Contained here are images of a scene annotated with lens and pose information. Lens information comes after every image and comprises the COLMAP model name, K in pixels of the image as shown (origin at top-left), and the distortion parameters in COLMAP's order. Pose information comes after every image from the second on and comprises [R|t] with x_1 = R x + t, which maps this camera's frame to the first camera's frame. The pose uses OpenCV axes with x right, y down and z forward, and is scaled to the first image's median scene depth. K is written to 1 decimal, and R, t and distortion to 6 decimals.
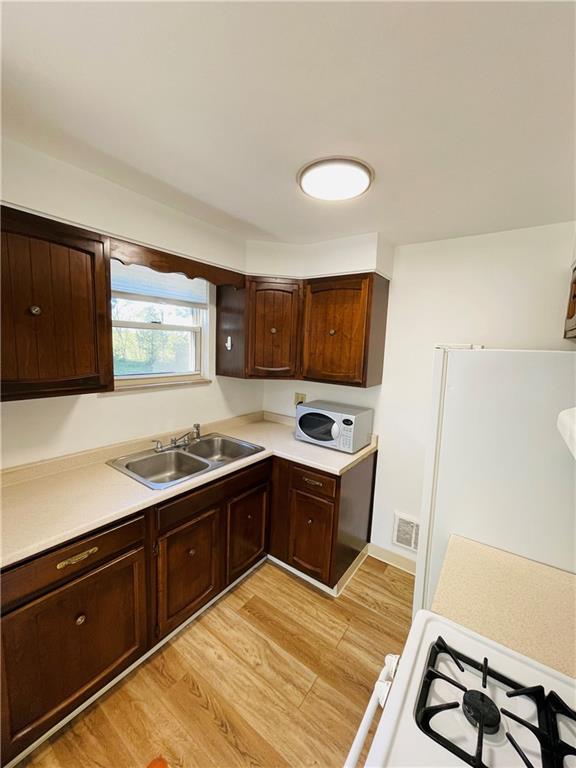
lens RADIAL K [[308.8, 0, 288.0], [0, 308.8, 384.0], [0, 0, 1]] dist [-0.000199, 0.000151]
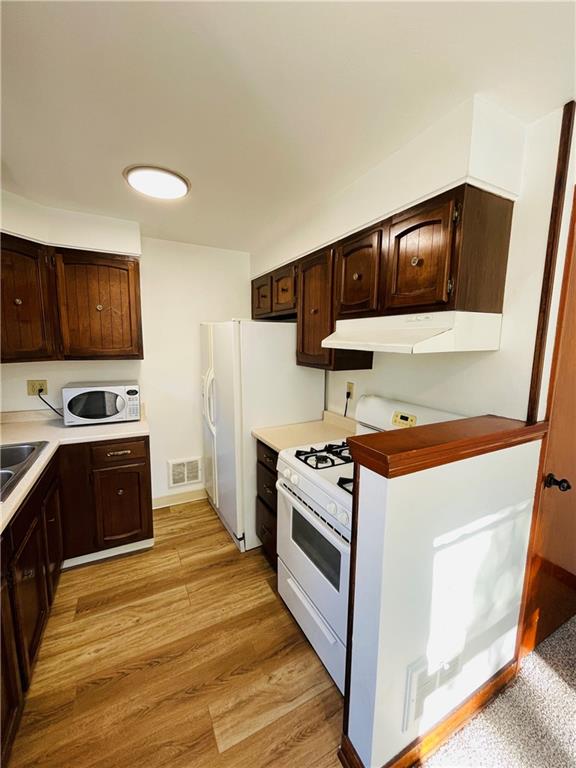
lens RADIAL K [[308.8, 0, 288.0], [0, 308.8, 384.0], [0, 0, 1]] dist [-0.000199, 0.000151]
pose [[0.450906, -0.155334, 0.878951, -0.525856], [0.118992, 0.986412, 0.113281, 0.037158], [-0.884604, 0.053509, 0.463263, 0.006376]]
